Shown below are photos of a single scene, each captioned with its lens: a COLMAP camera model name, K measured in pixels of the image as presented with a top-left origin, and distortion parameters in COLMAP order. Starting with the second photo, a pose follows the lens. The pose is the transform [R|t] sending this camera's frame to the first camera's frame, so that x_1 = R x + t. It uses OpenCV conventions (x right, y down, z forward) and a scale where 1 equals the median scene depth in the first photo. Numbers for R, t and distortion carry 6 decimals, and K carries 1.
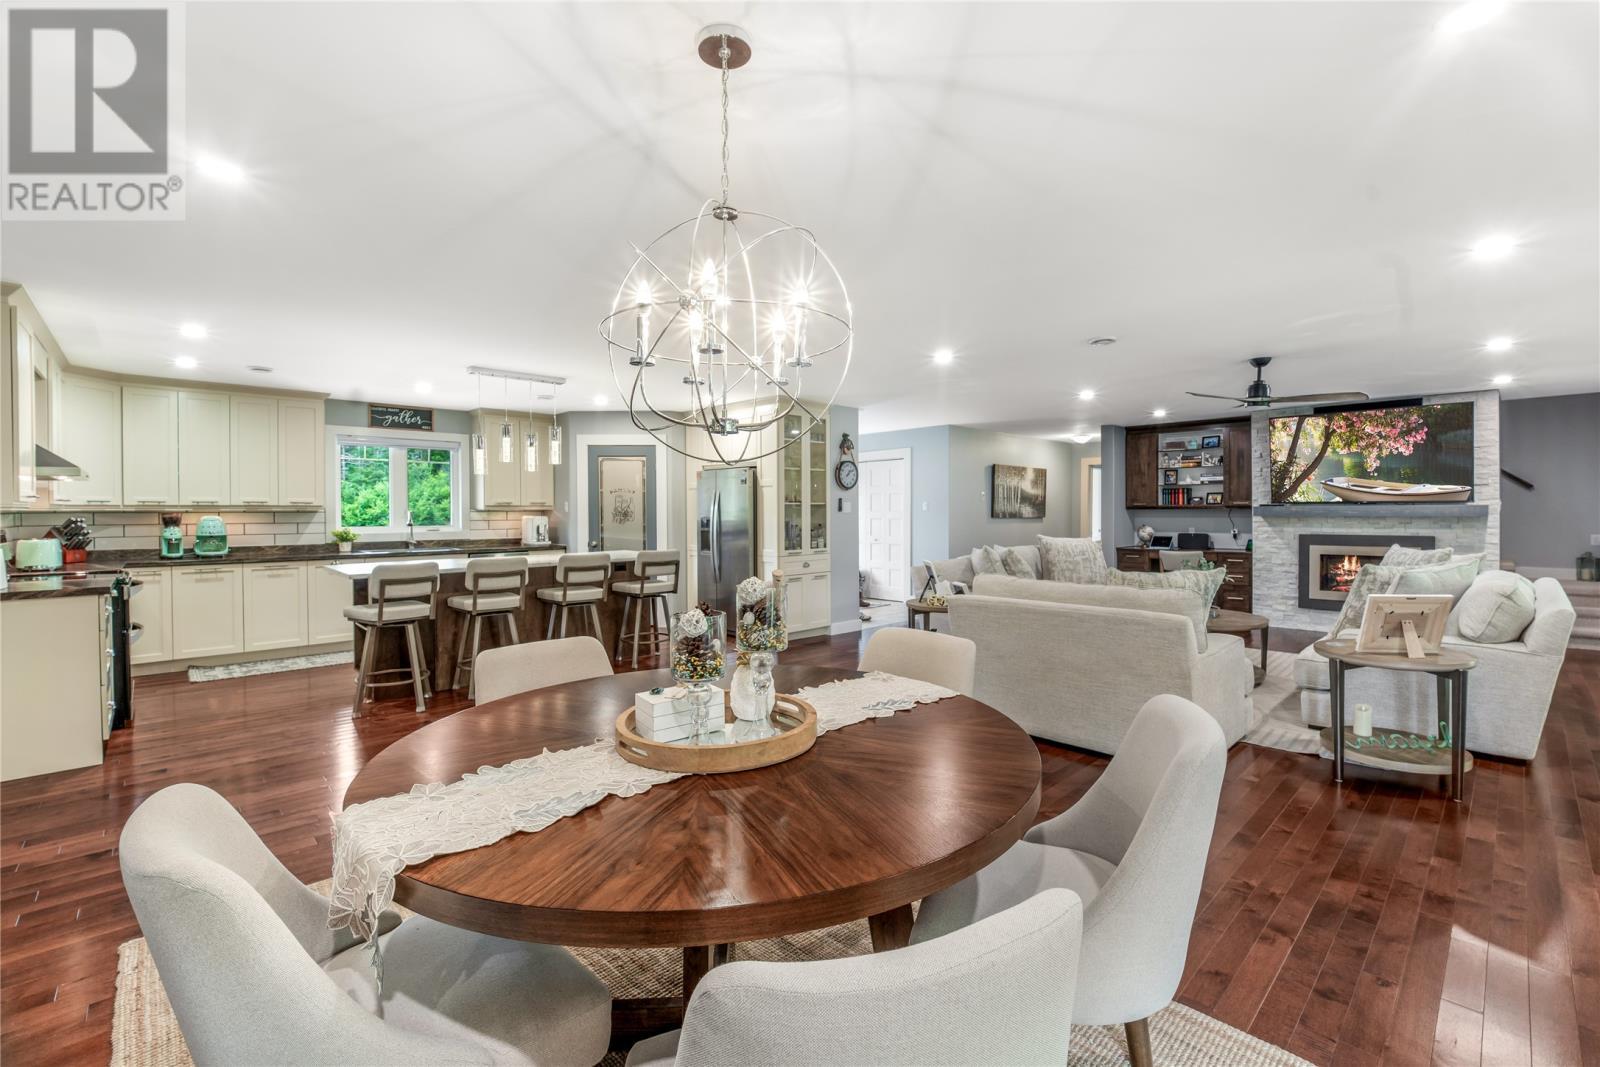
lens RADIAL K [[689.2, 0, 809.2], [0, 689.2, 511.3], [0, 0, 1]] dist [0.008927, -0.011509]
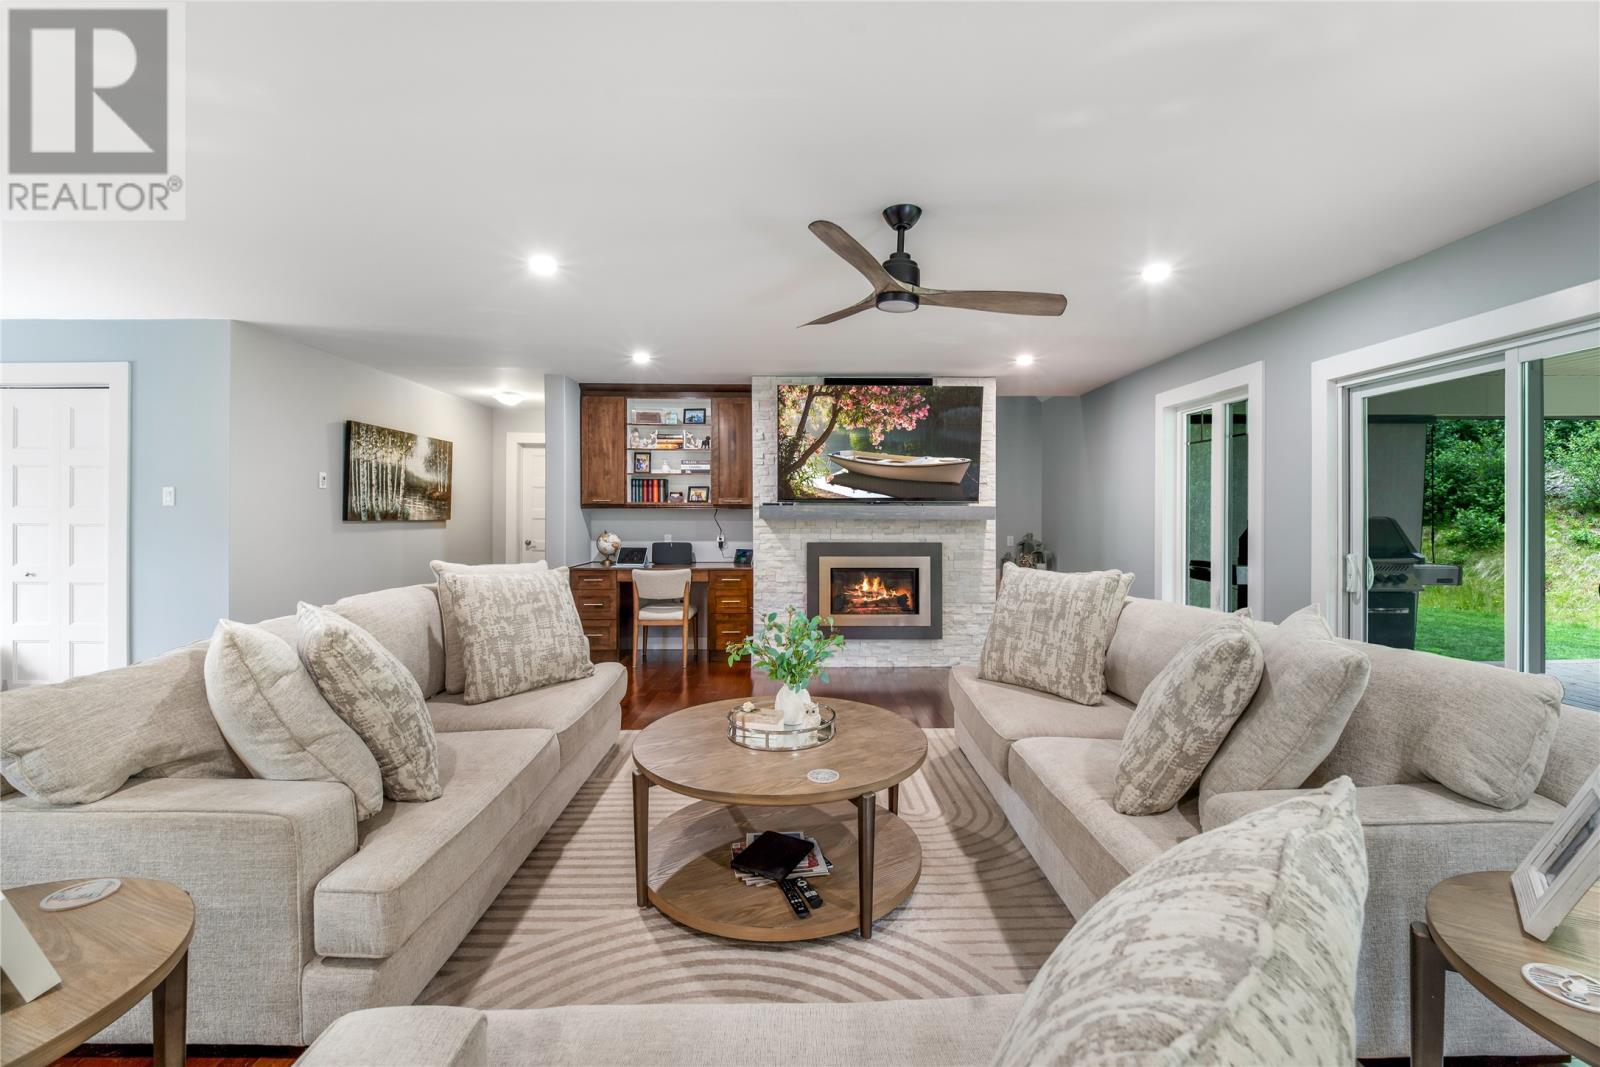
lens RADIAL K [[689.2, 0, 809.2], [0, 689.2, 511.3], [0, 0, 1]] dist [0.008927, -0.011509]
pose [[0.689548, 0.007630, 0.724200, 0.140228], [-0.006919, 0.999968, -0.003948, 0.001572], [-0.724207, -0.002288, 0.689579, 0.411701]]
